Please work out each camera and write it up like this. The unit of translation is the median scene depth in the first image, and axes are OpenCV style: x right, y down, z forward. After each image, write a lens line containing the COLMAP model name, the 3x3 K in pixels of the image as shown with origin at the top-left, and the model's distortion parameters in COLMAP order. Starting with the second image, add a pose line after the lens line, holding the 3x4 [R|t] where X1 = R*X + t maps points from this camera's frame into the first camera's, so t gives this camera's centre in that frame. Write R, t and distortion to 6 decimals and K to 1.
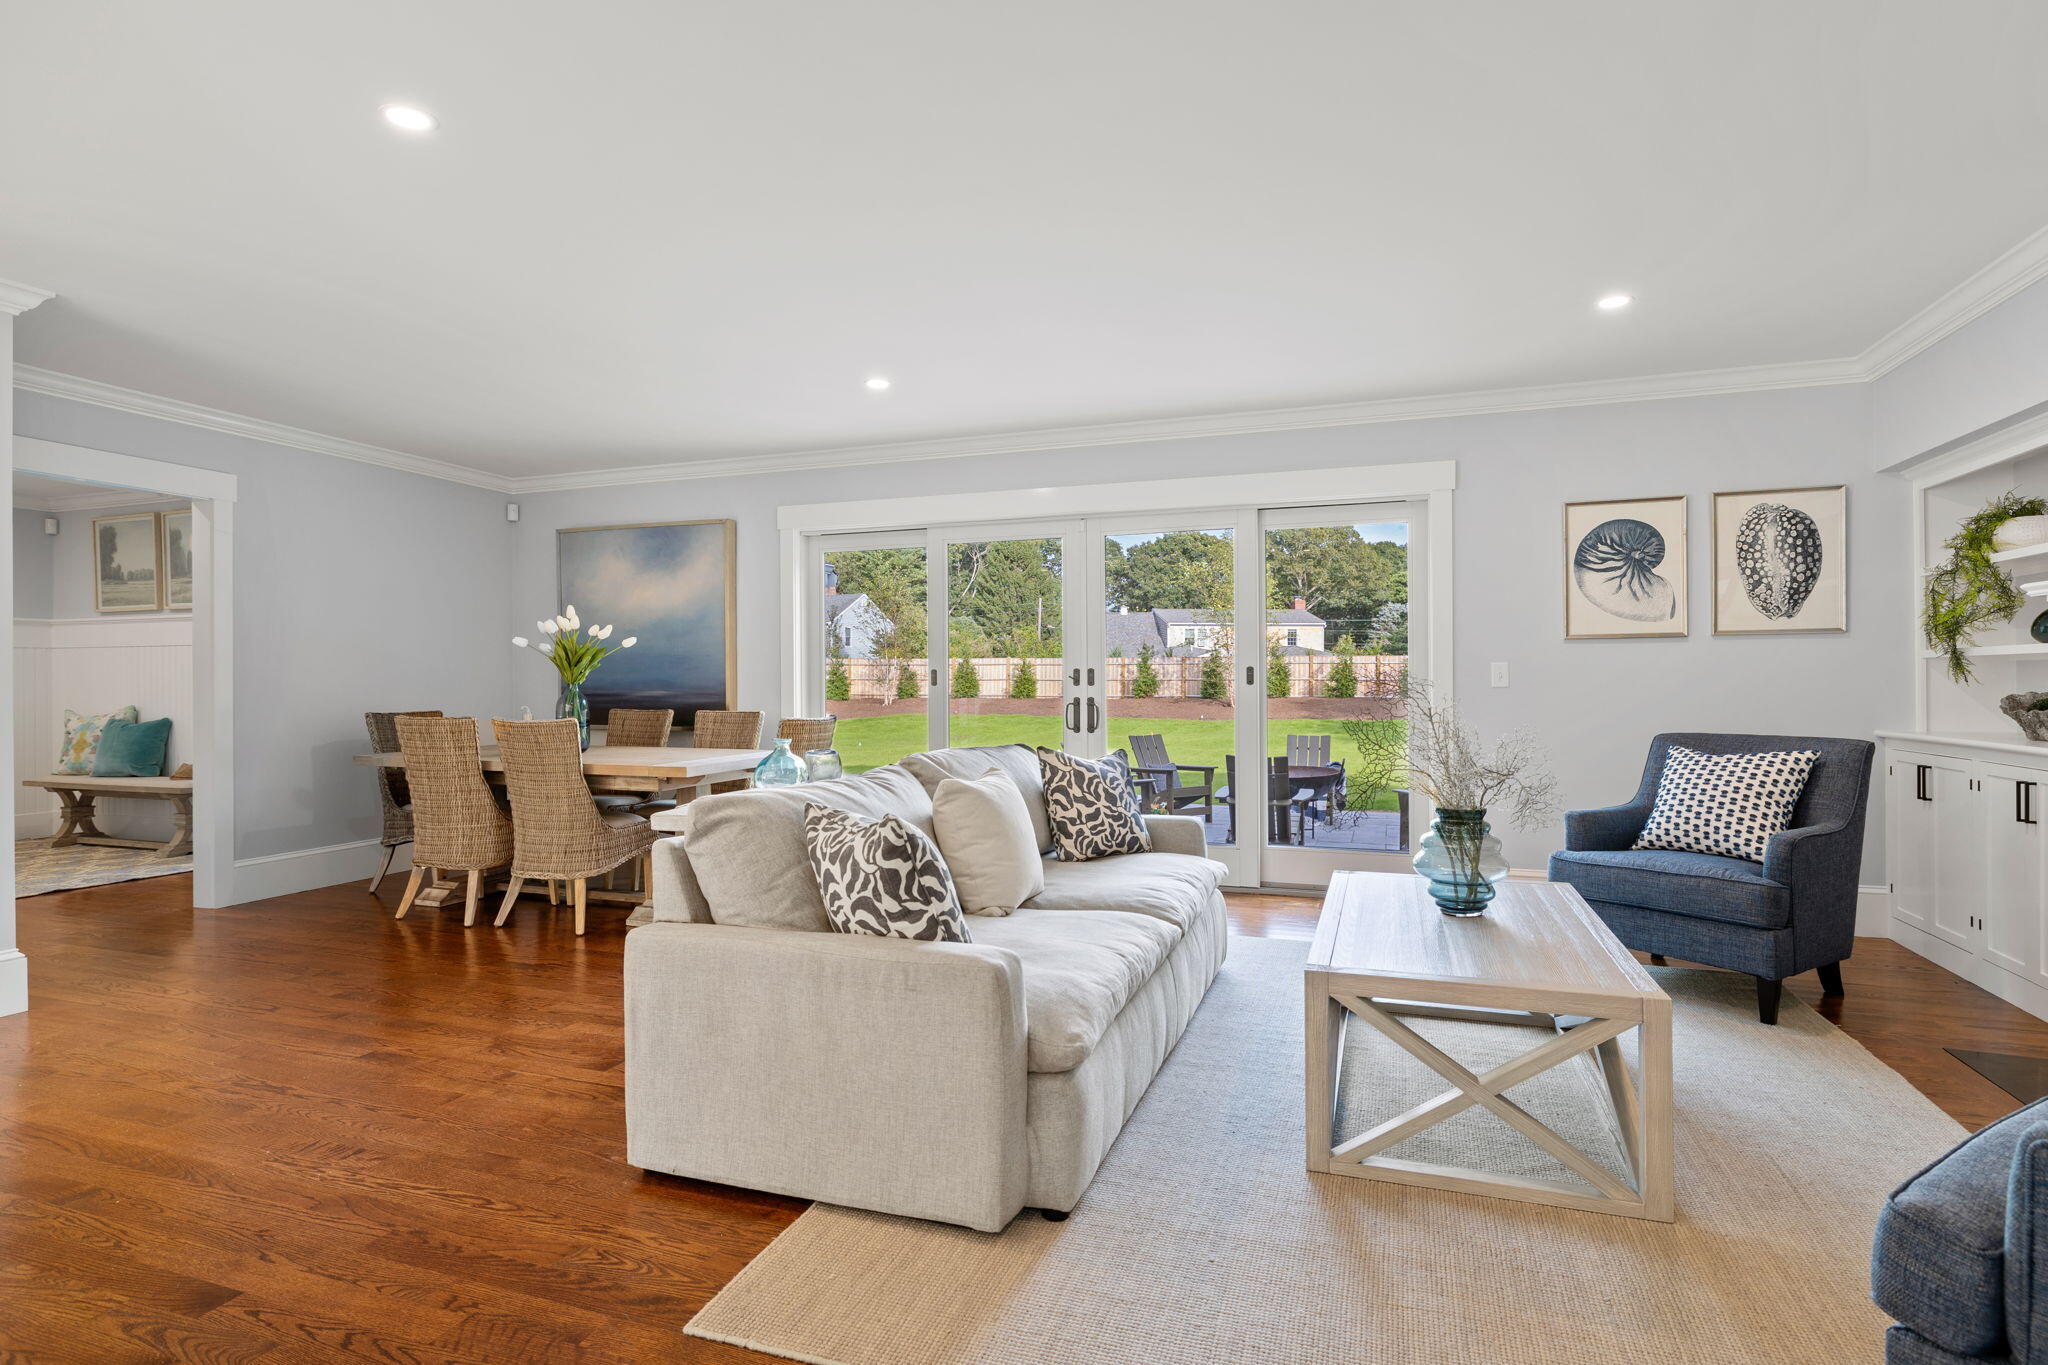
lens RADIAL K [[1010.5, 0, 1033.0], [0, 1010.5, 684.1], [0, 0, 1]] dist [0.001052, -0.002059]
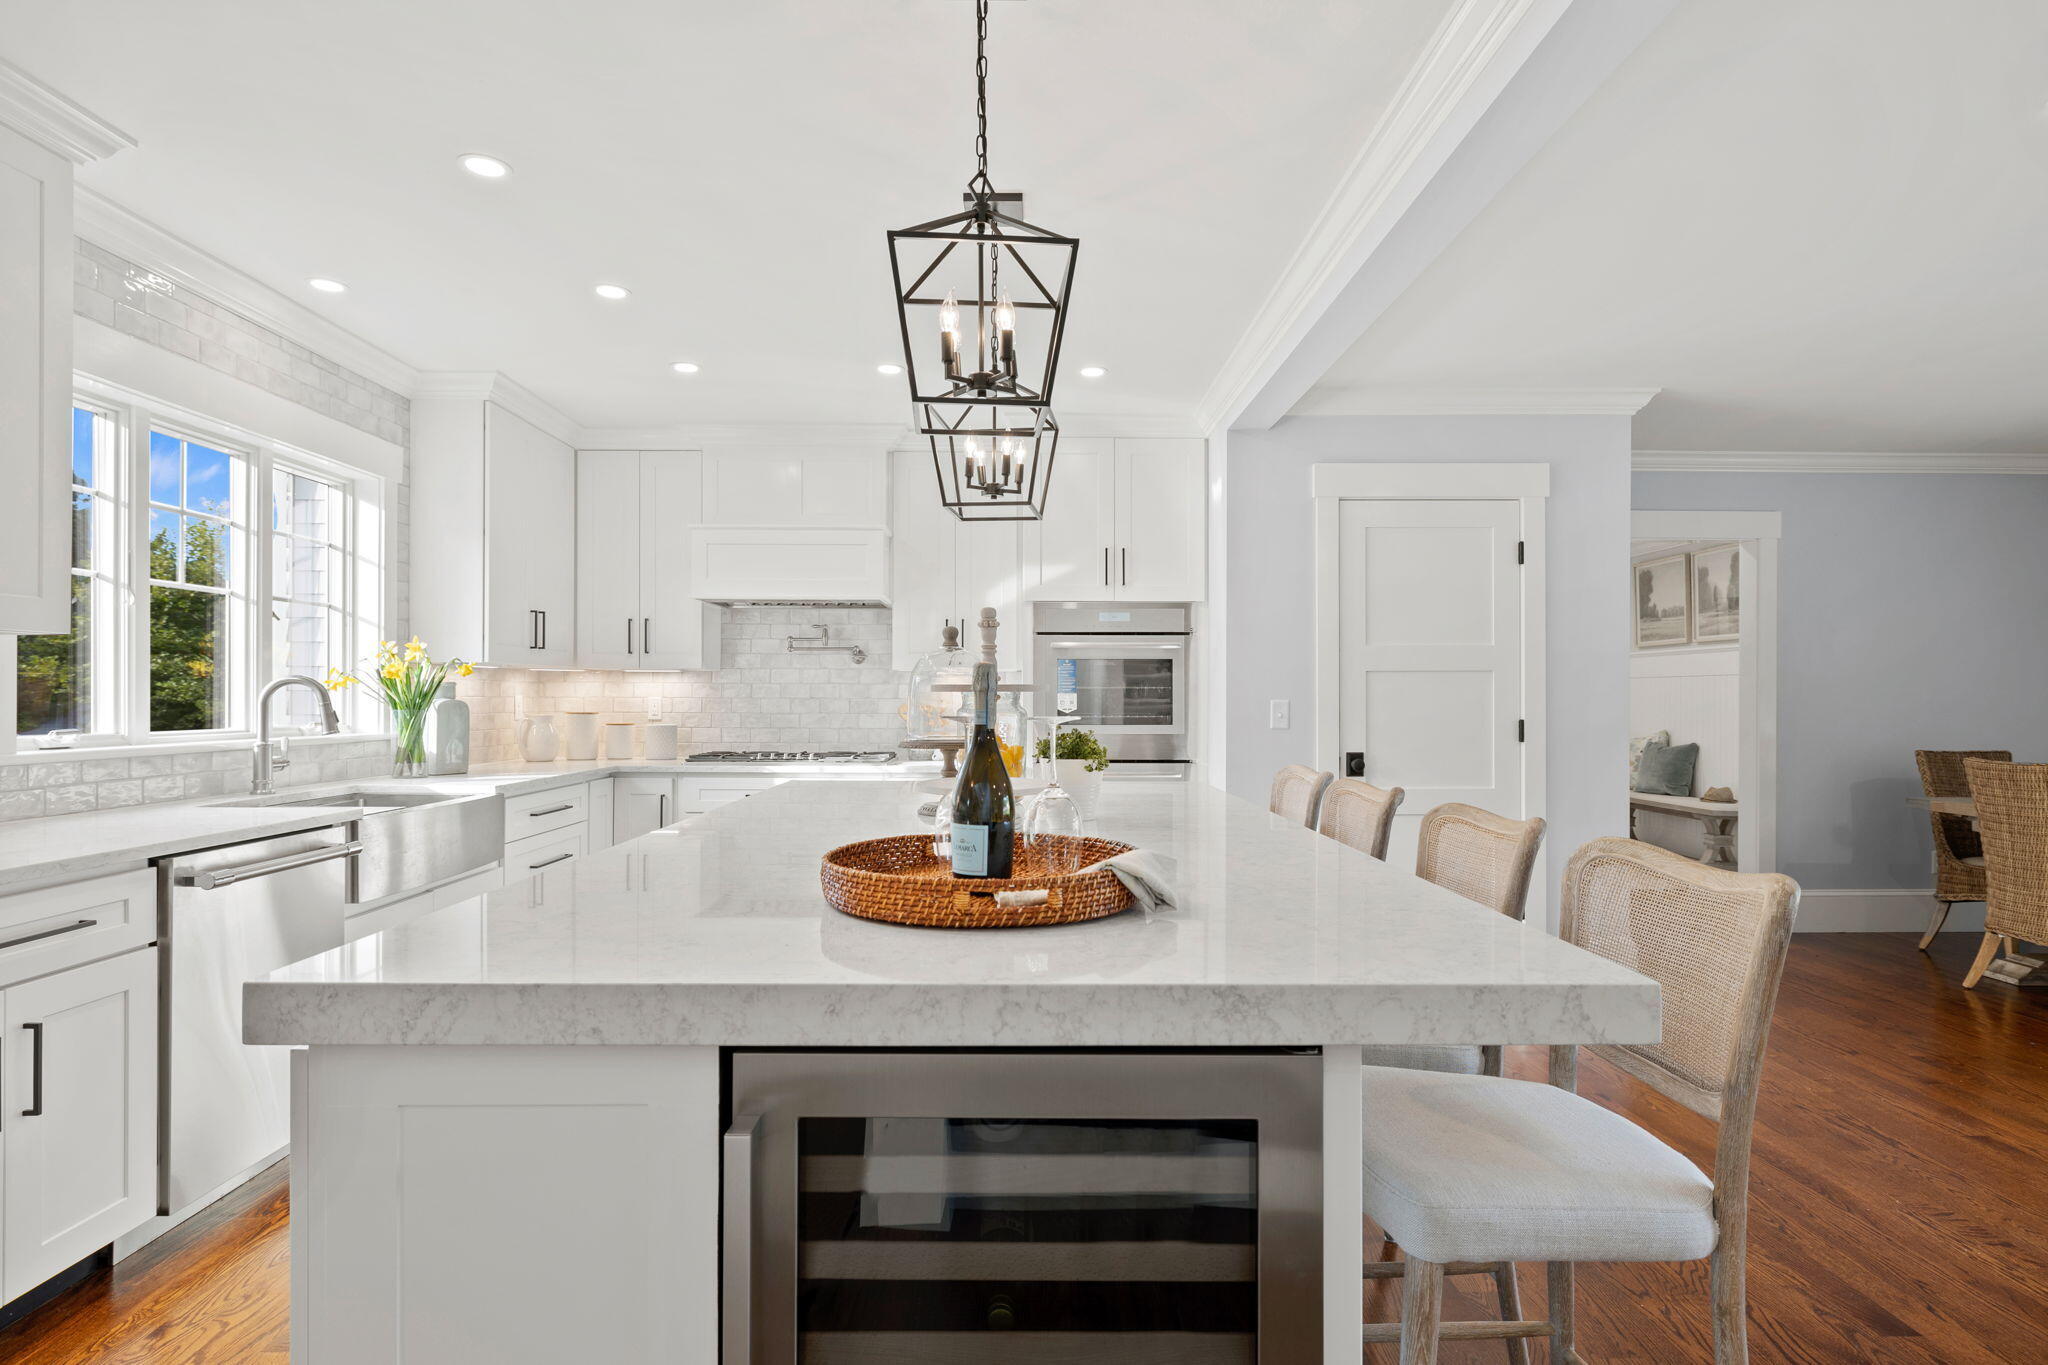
lens RADIAL K [[1086.4, 0, 1032.7], [0, 1086.4, 696.7], [0, 0, 1]] dist [-0.002520, 0.003327]
pose [[0.350692, 0.003794, -0.936483, -0.027728], [-0.007052, 0.999974, 0.001410, -0.017847], [0.936464, 0.006110, 0.350710, -0.100442]]
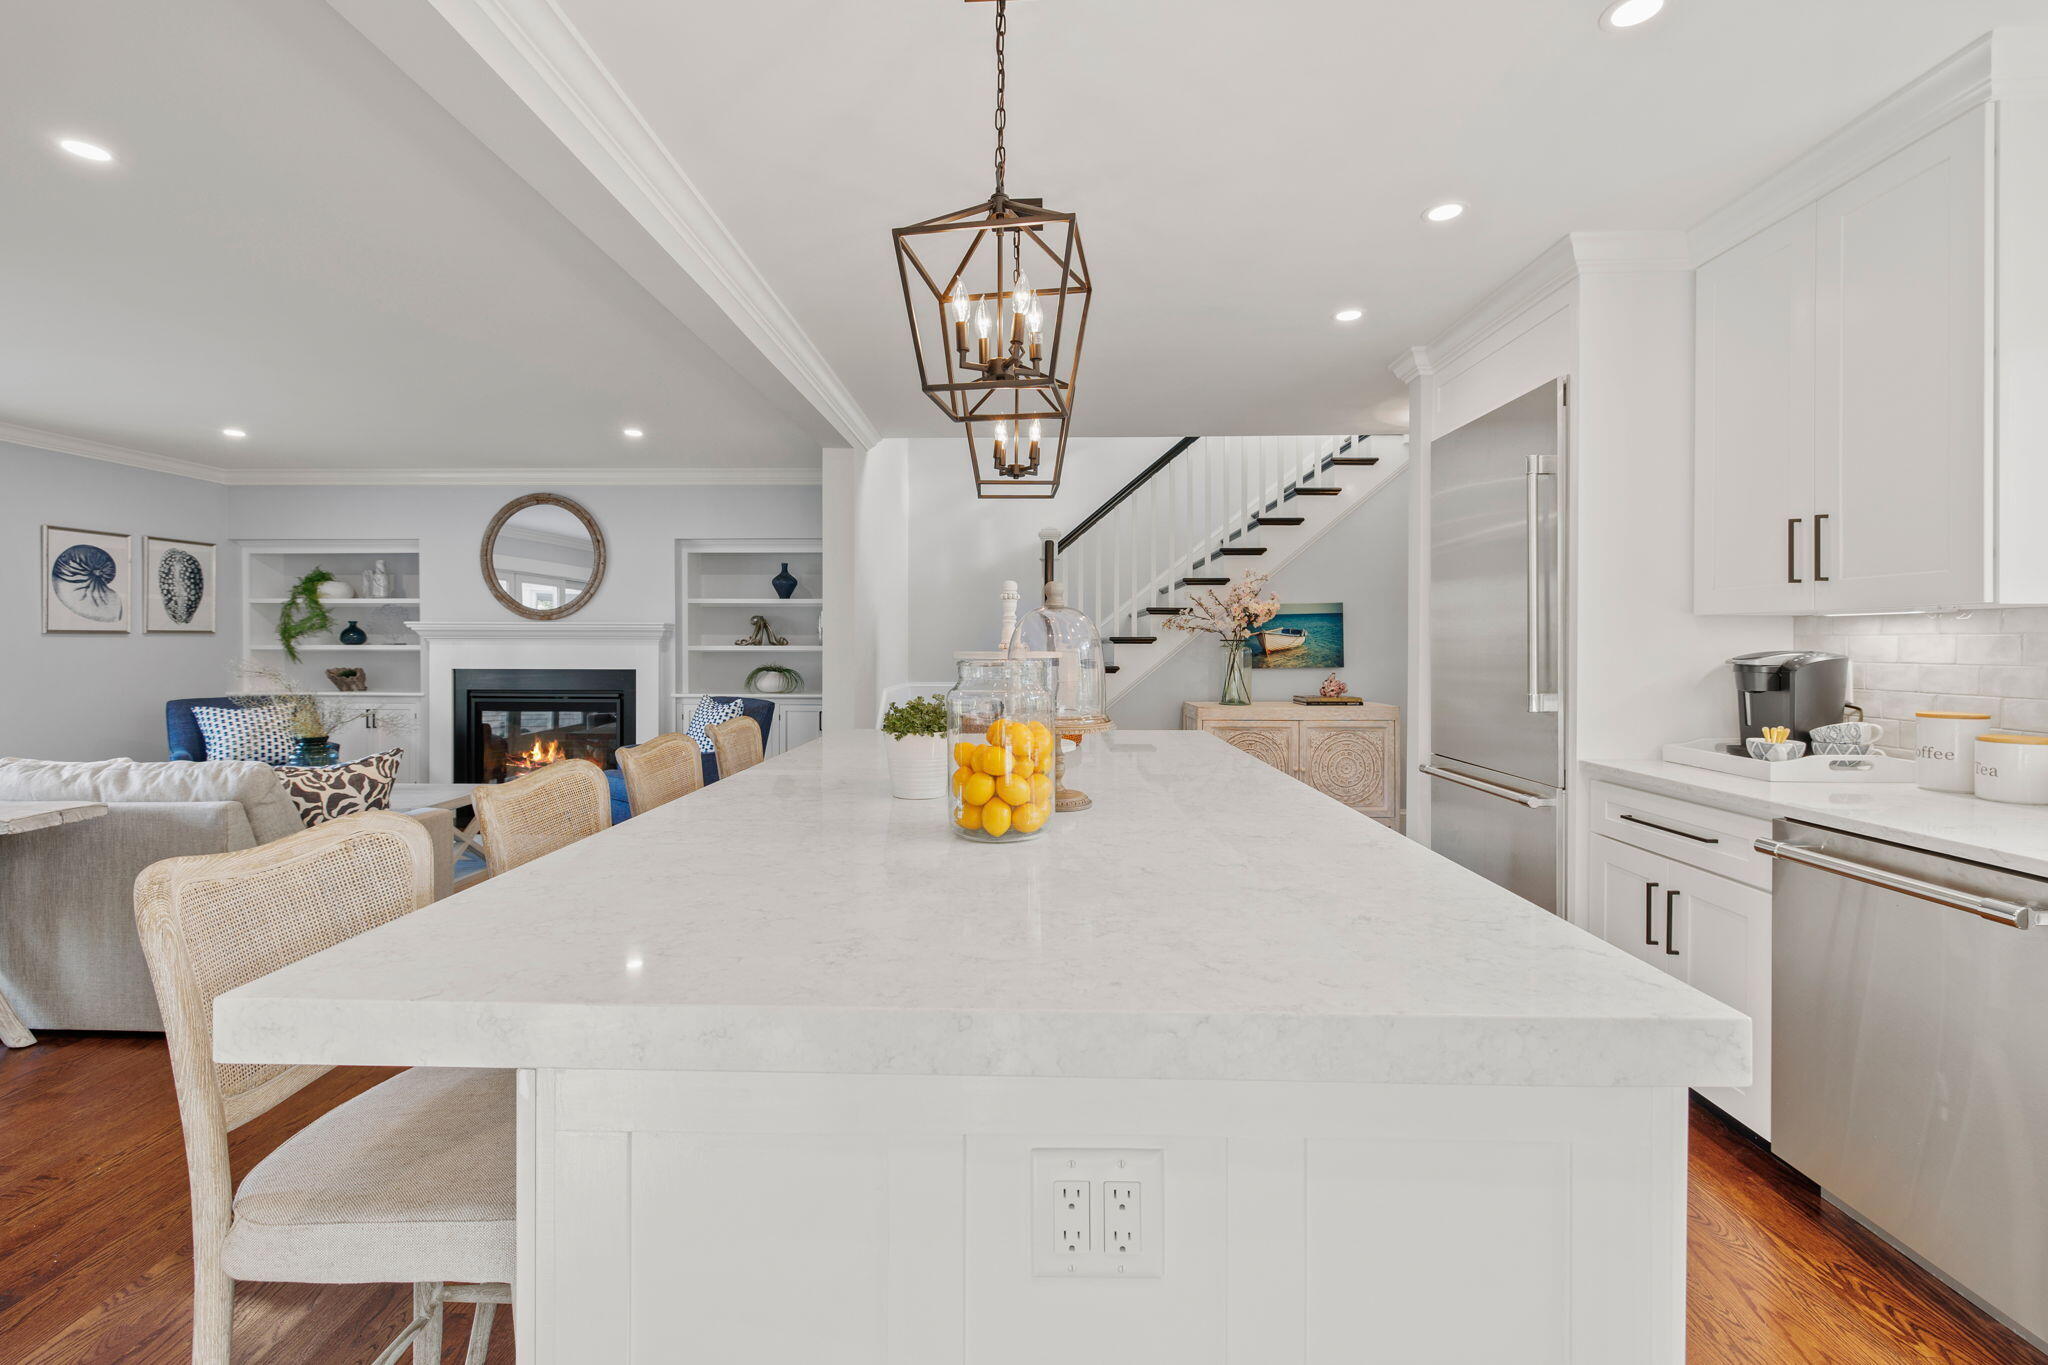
lens RADIAL K [[868.7, 0, 1014.1], [0, 868.7, 652.8], [0, 0, 1]] dist [0.001439, -0.000107]
pose [[-0.315176, -0.005567, 0.949017, -0.939086], [0.003802, 0.999967, 0.007129, -0.024300], [-0.949026, 0.005855, -0.315144, 0.204676]]
